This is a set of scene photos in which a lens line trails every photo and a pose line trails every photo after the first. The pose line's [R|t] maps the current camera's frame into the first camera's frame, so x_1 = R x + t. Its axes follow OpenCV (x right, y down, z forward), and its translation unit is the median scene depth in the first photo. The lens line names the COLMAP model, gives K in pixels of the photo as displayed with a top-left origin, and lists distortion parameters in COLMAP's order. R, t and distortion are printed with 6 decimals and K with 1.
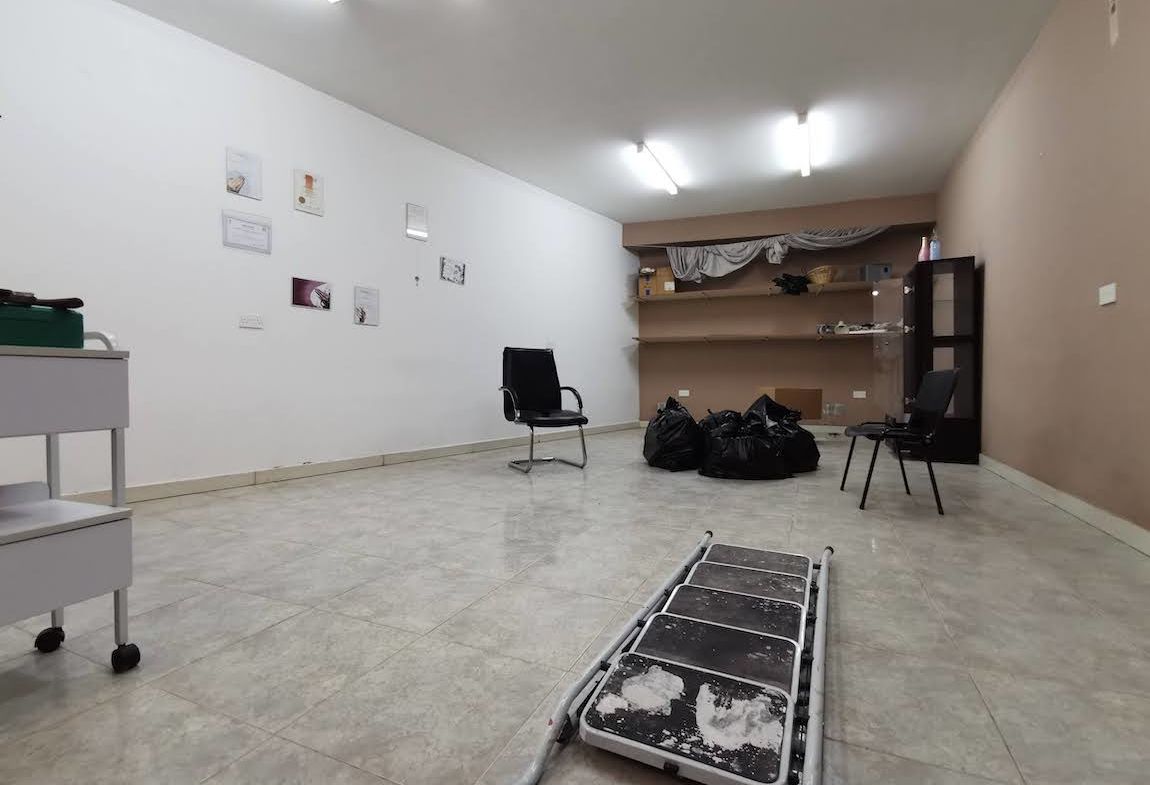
lens RADIAL K [[524.1, 0, 577.3], [0, 524.1, 387.1], [0, 0, 1]] dist [0.004618, -0.000403]
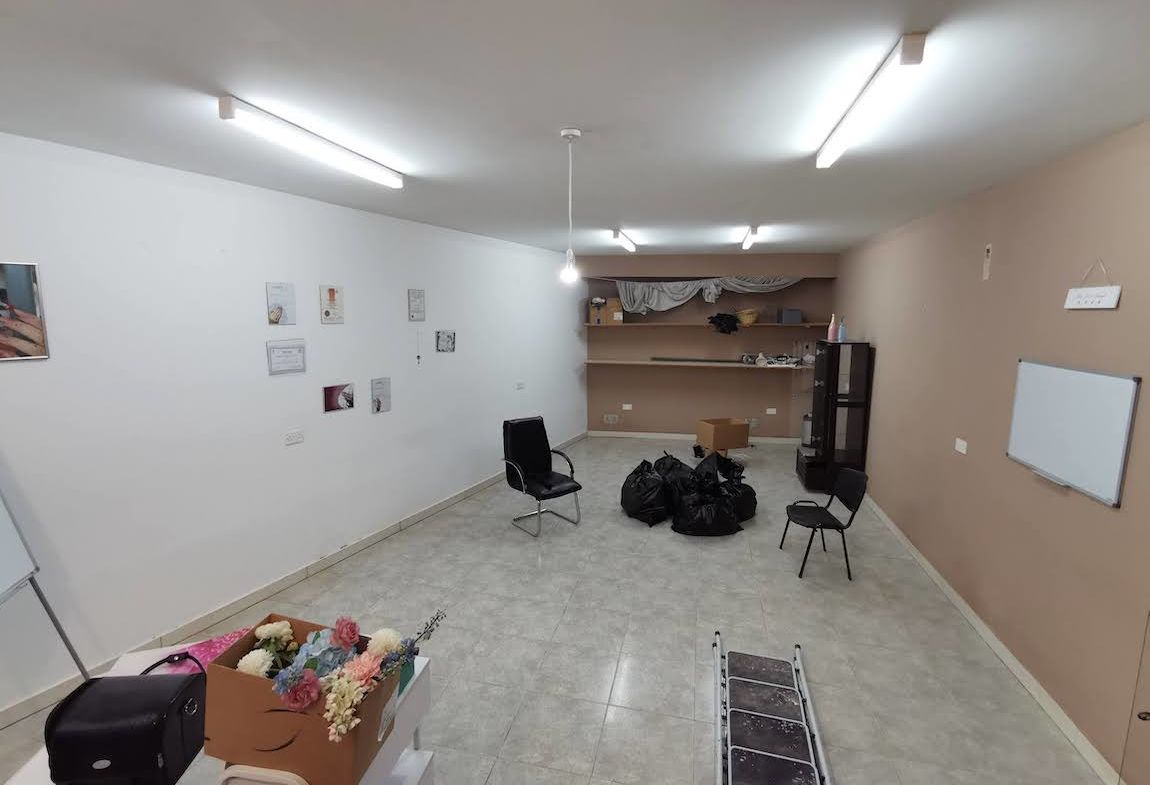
lens RADIAL K [[521.4, 0, 575.0], [0, 521.4, 392.5], [0, 0, 1]] dist [0.002130, -0.000219]
pose [[0.982557, -0.022498, 0.184597, -0.187371], [-0.002017, 0.991307, 0.131556, -0.275649], [-0.185952, -0.129633, 0.973970, -0.118867]]
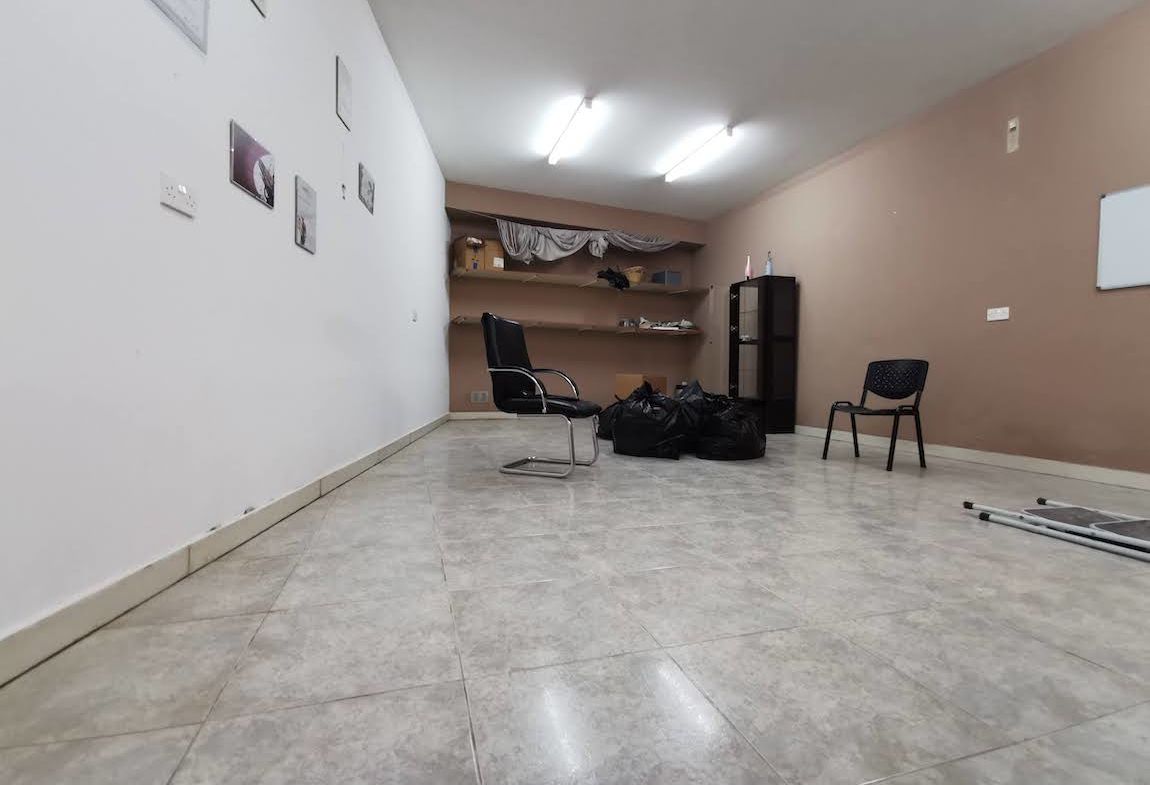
lens RADIAL K [[524.1, 0, 577.3], [0, 524.1, 387.1], [0, 0, 1]] dist [0.004618, -0.000403]
pose [[0.748467, -0.003954, 0.663160, -0.505398], [-0.005904, 0.999903, 0.012624, 0.016644], [-0.663145, -0.013364, 0.748371, 0.352442]]
